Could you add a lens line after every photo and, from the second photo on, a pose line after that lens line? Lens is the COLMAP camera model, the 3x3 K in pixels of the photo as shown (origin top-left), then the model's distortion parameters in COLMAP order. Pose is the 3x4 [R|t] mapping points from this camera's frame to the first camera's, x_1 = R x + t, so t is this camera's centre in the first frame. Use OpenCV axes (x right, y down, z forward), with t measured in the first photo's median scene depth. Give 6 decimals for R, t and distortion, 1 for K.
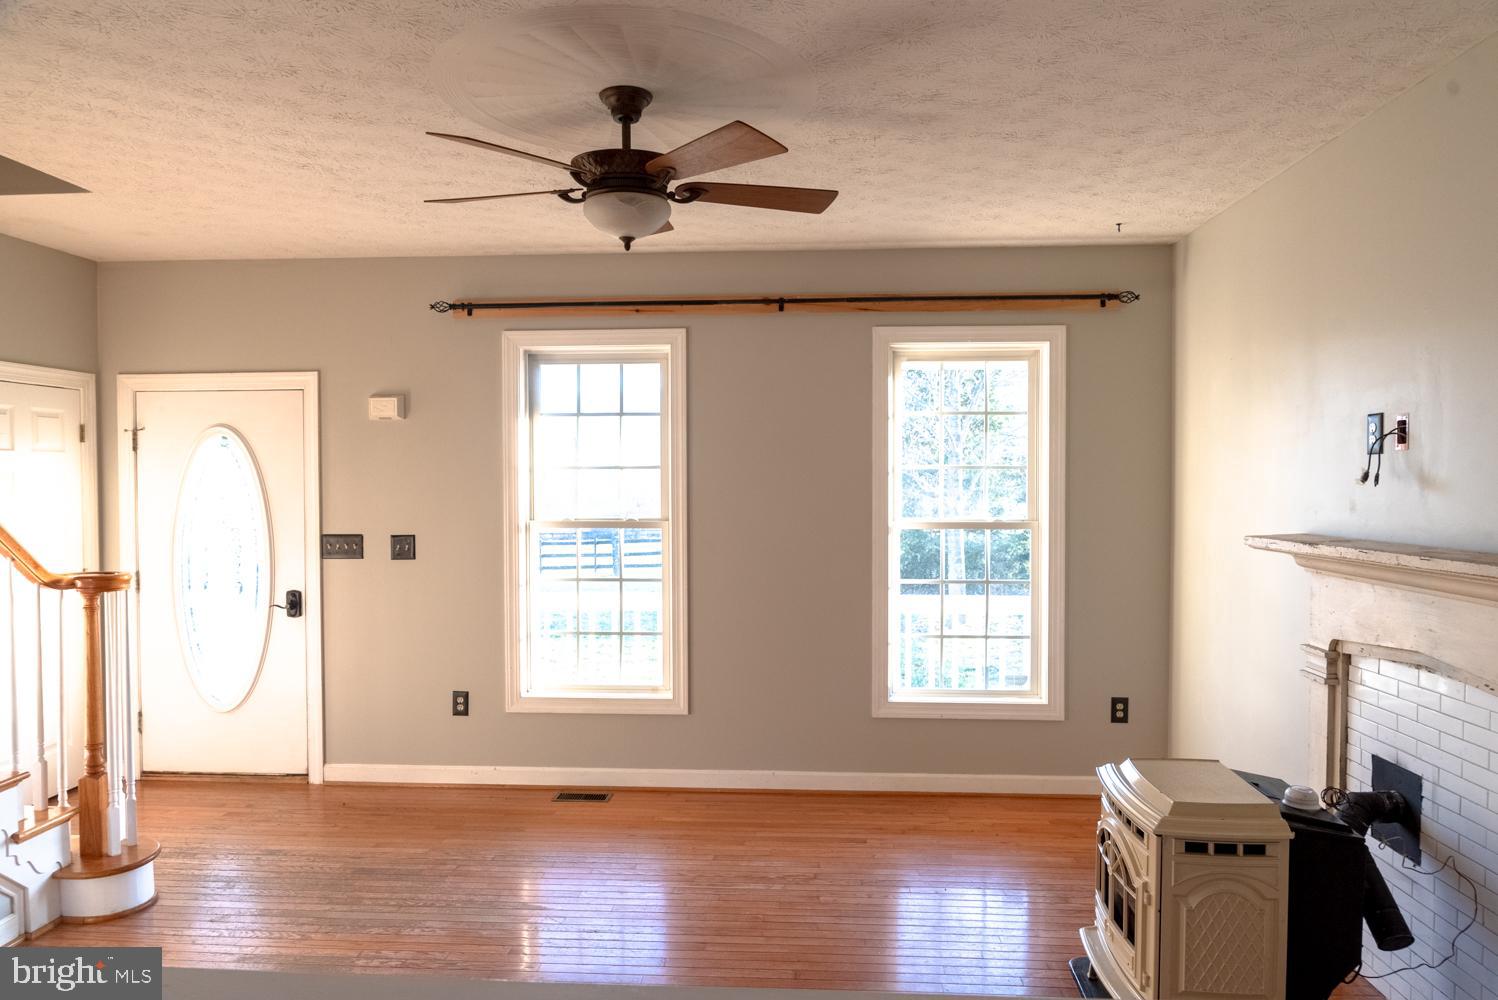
lens RADIAL K [[1000.9, 0, 788.0], [0, 1000.9, 508.8], [0, 0, 1]] dist [-0.003245, -0.005086]
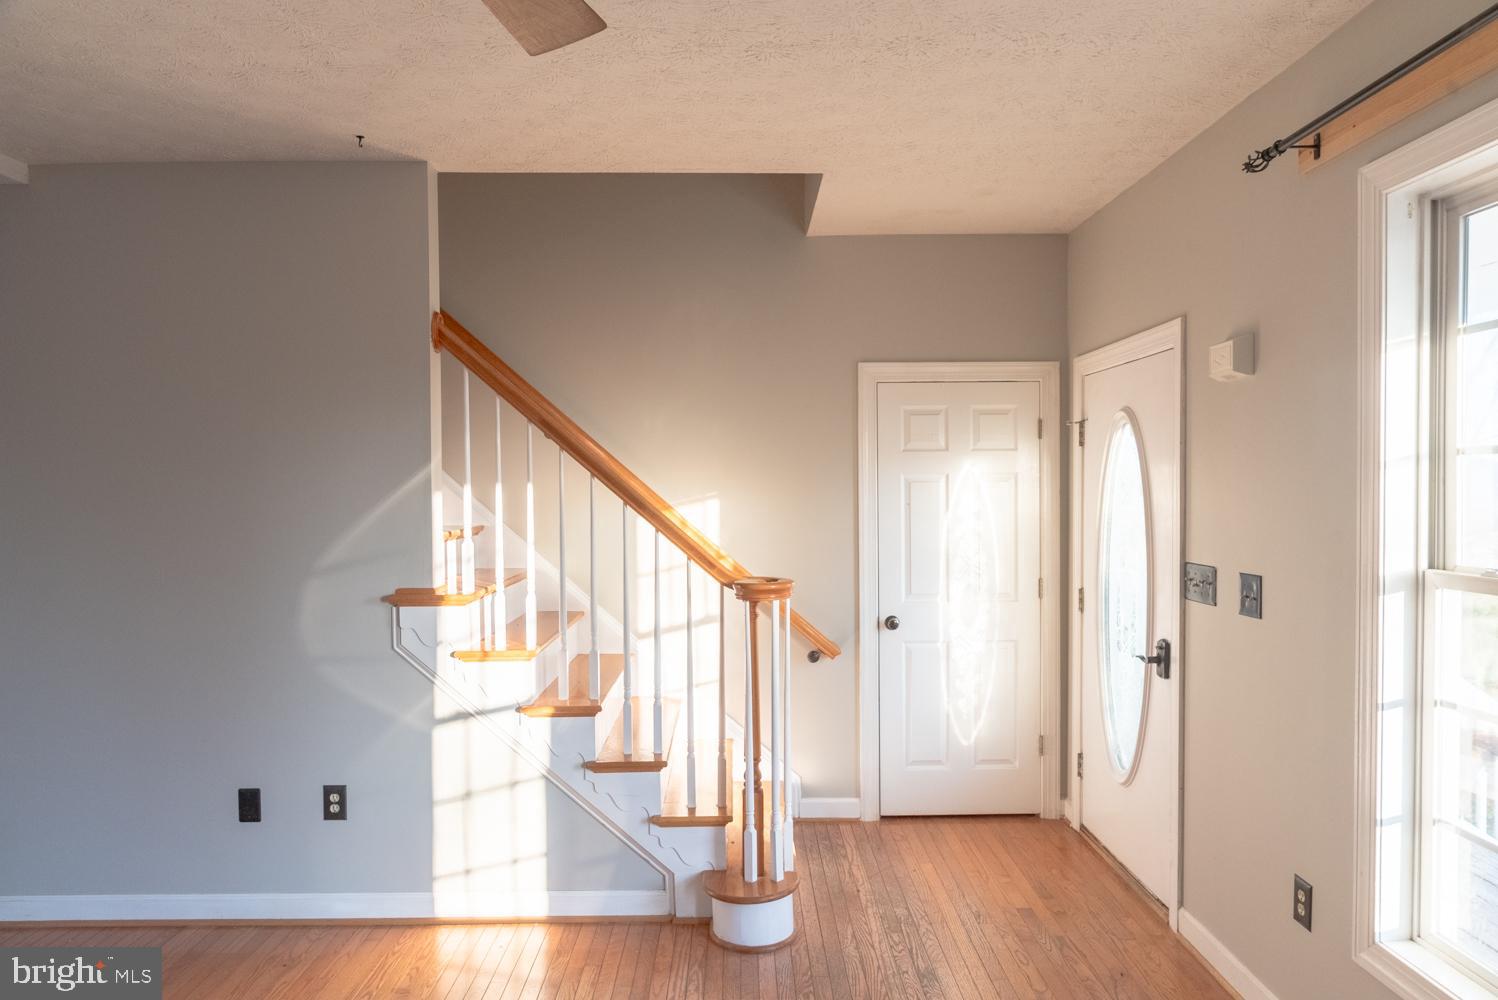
lens RADIAL K [[1000.9, 0, 788.0], [0, 1000.9, 508.8], [0, 0, 1]] dist [-0.003245, -0.005086]
pose [[0.052391, 0.028180, -0.998229, 0.183939], [-0.026774, 0.999282, 0.026804, -0.020881], [0.998268, 0.025323, 0.053108, 0.706763]]
